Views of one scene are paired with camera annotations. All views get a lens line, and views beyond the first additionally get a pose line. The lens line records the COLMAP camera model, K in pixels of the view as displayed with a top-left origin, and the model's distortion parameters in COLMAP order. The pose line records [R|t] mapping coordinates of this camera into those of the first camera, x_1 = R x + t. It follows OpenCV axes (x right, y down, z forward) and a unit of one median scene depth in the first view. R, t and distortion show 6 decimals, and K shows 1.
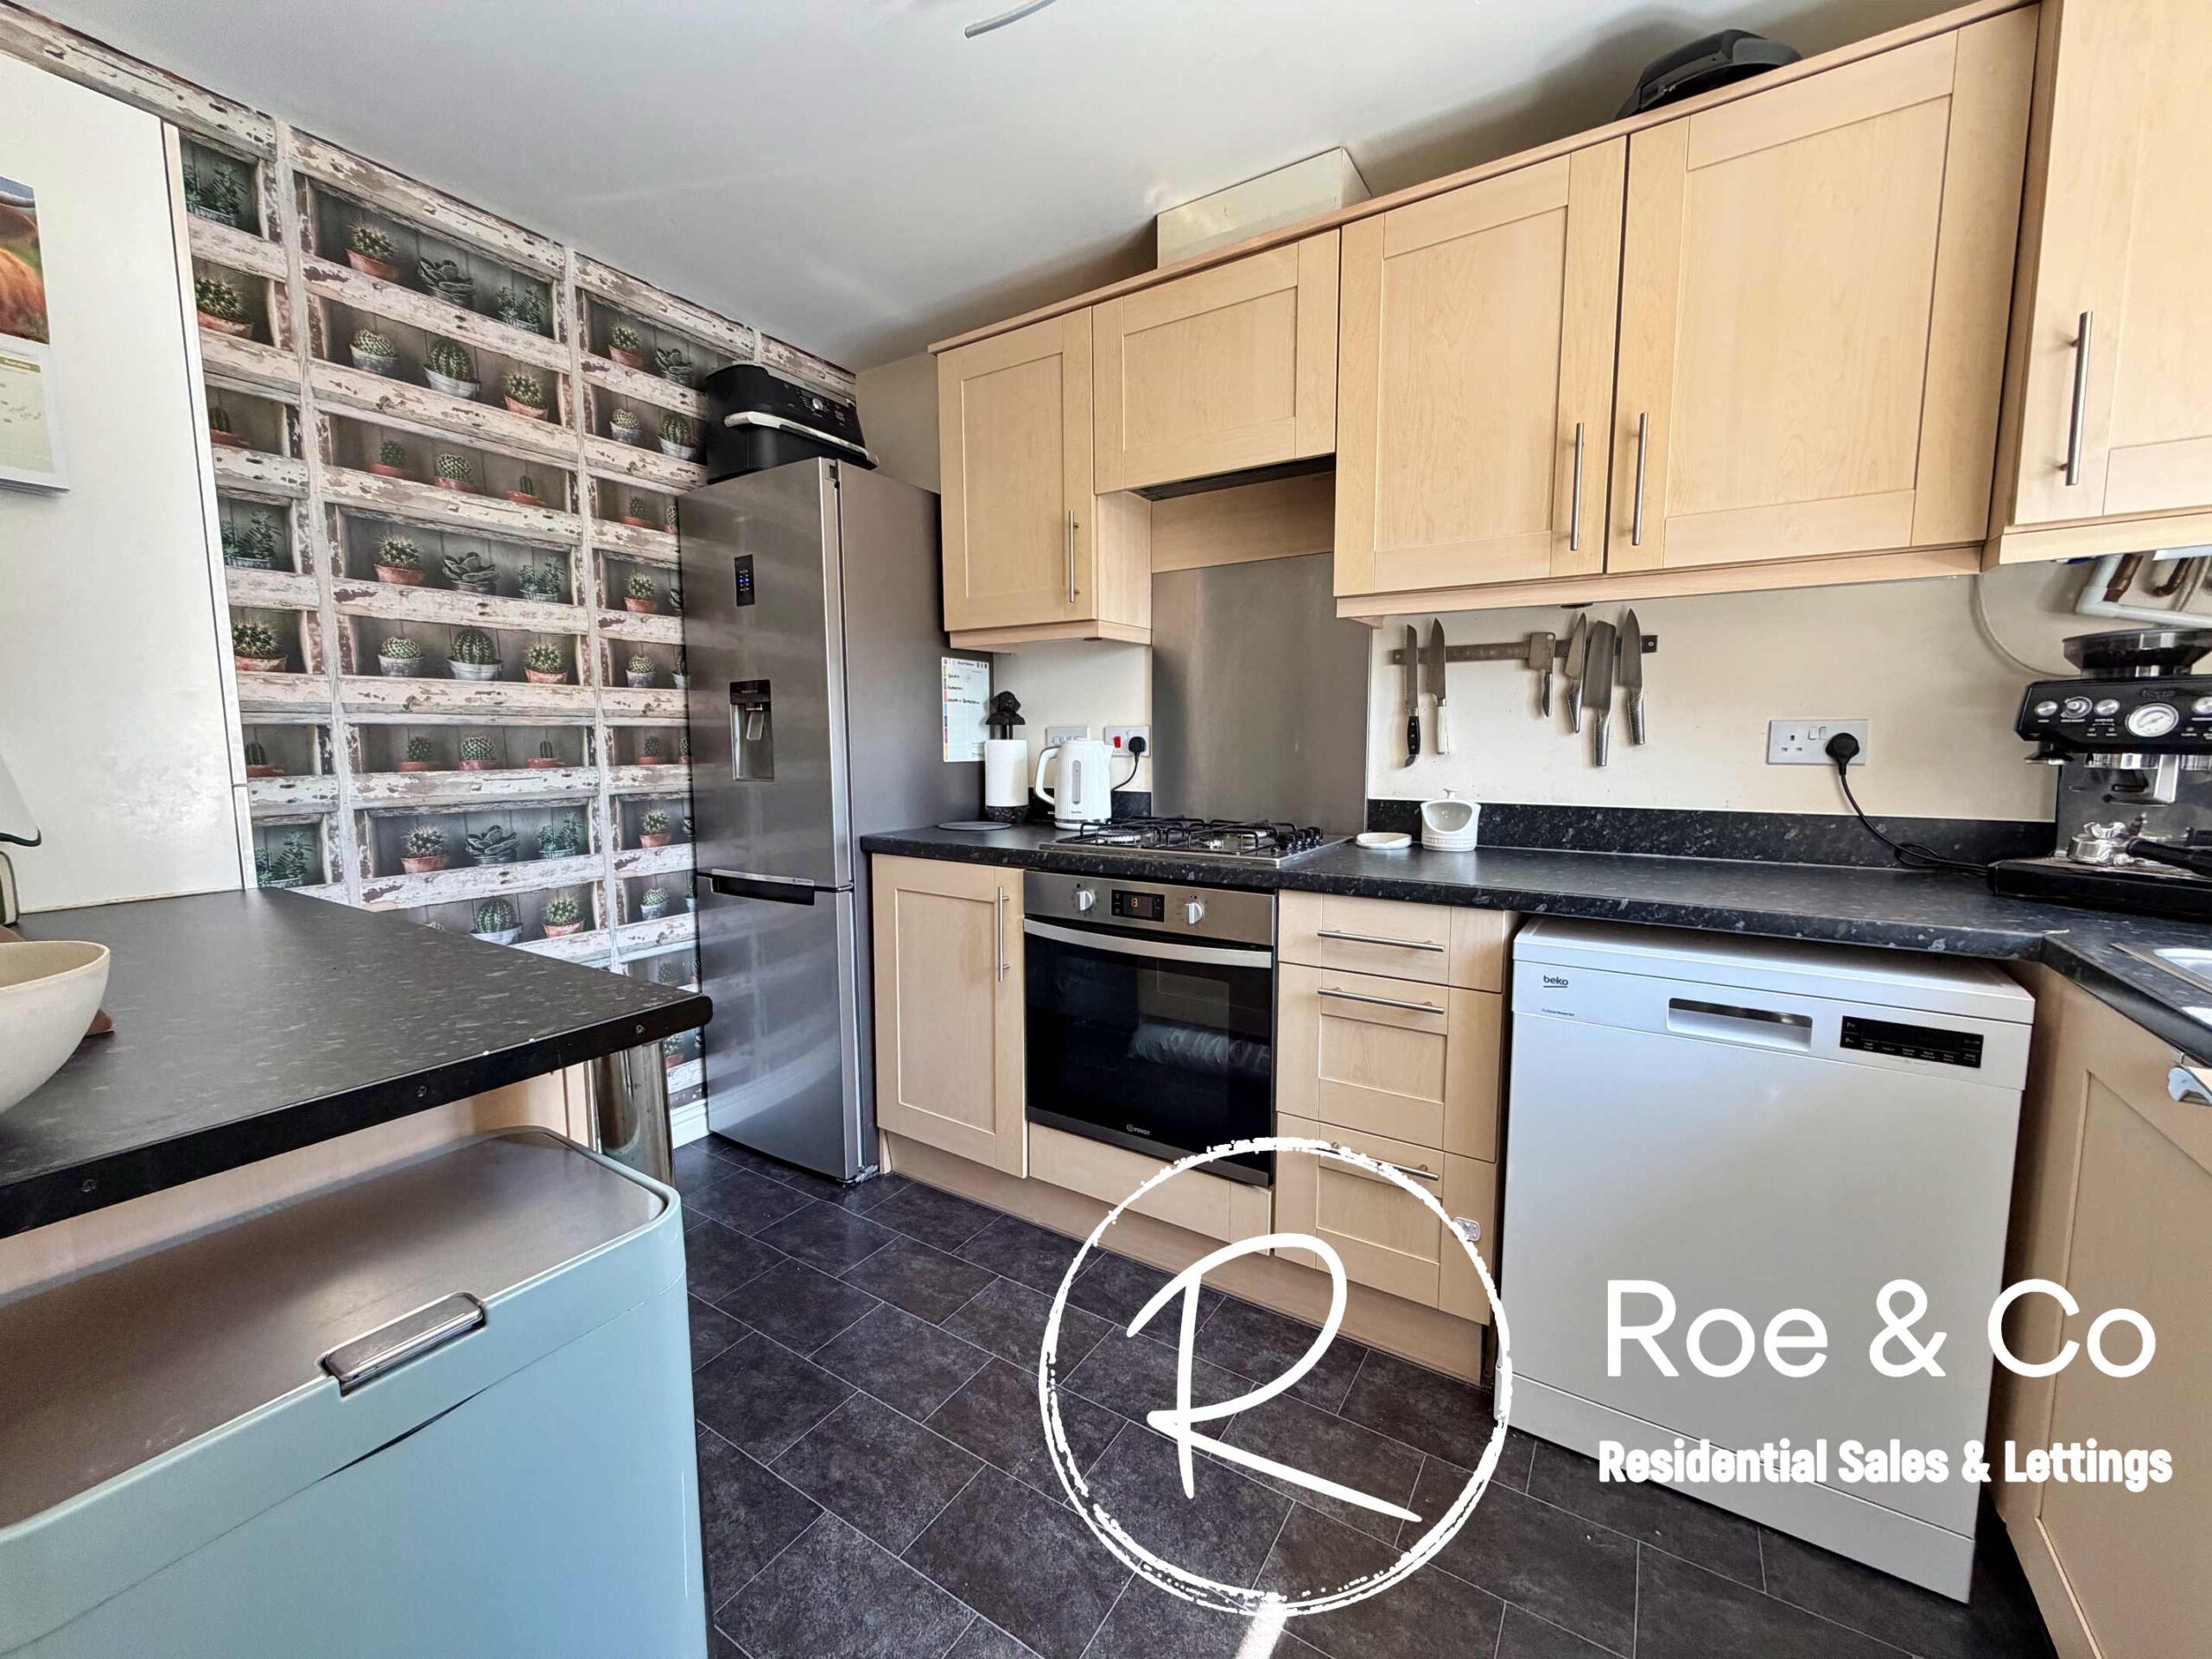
lens RADIAL K [[878.9, 0, 1108.0], [0, 878.9, 824.2], [0, 0, 1]] dist [-0.000091, 0.001651]
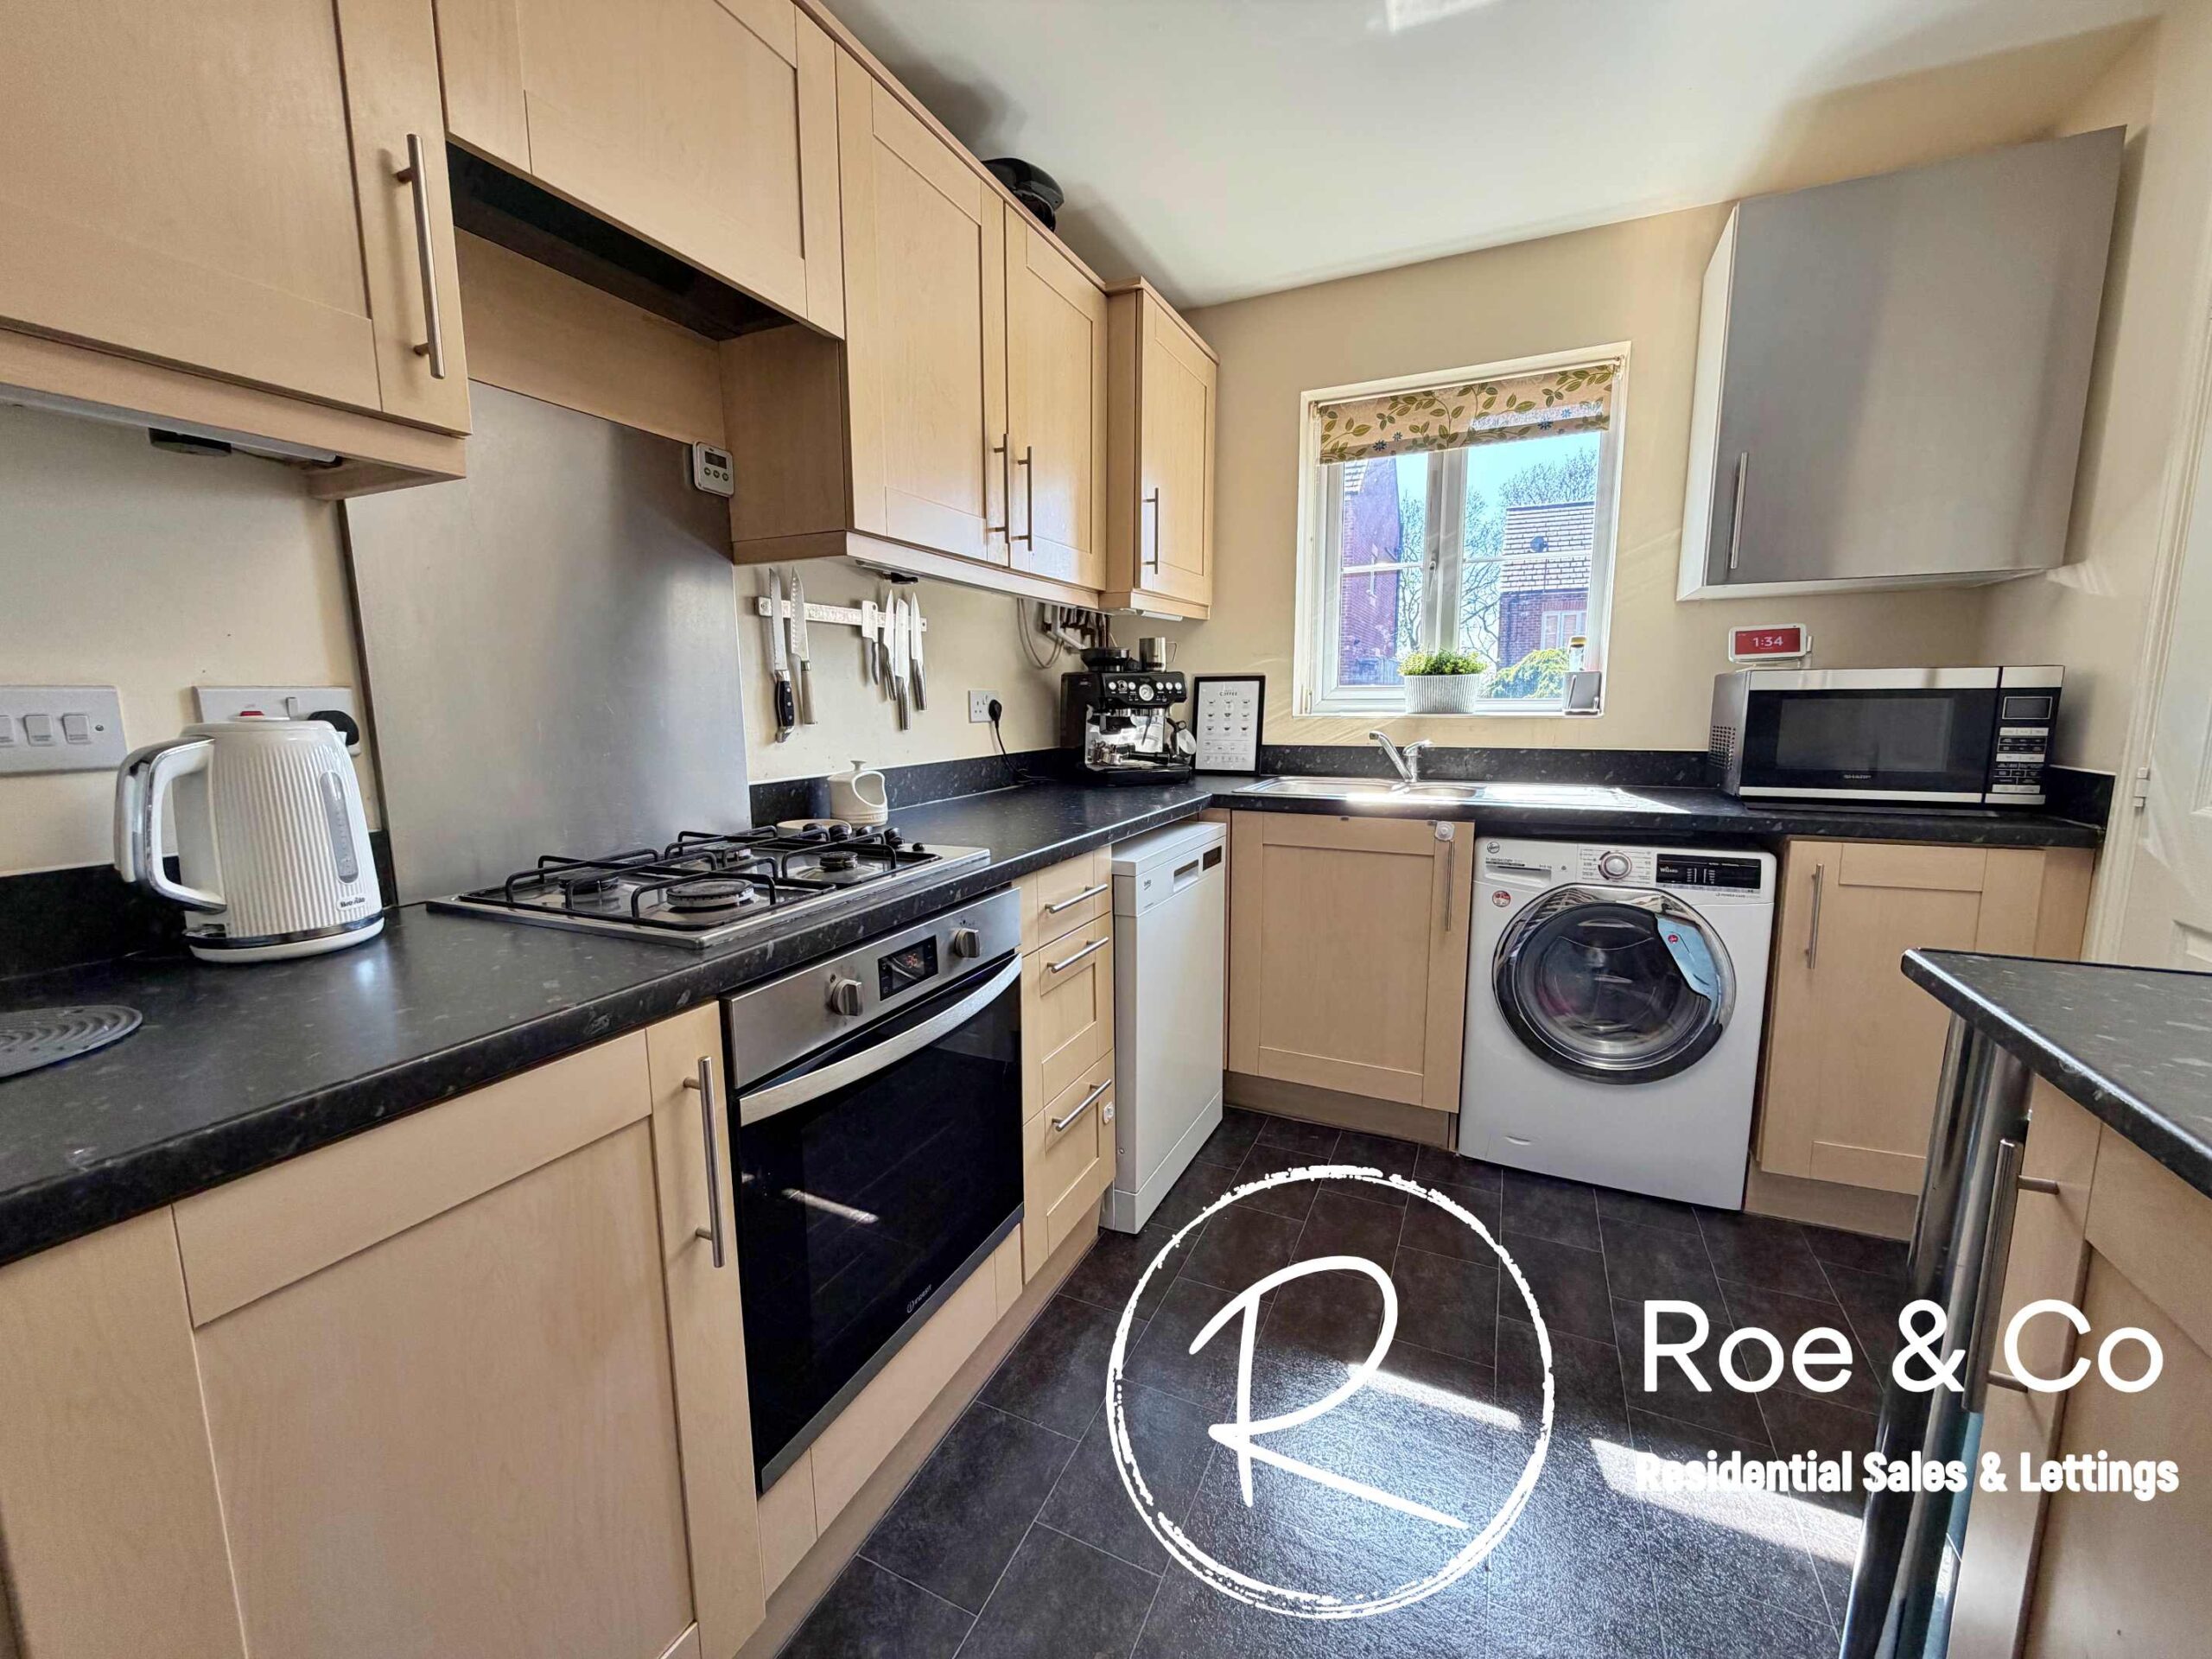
lens RADIAL K [[878.9, 0, 1106.0], [0, 878.9, 830.6], [0, 0, 1]] dist [-0.000091, 0.001651]
pose [[-0.137524, -0.144469, 0.979906, -0.610799], [0.110600, 0.980879, 0.160135, -0.094566], [-0.984304, 0.130400, -0.118916, 0.927670]]
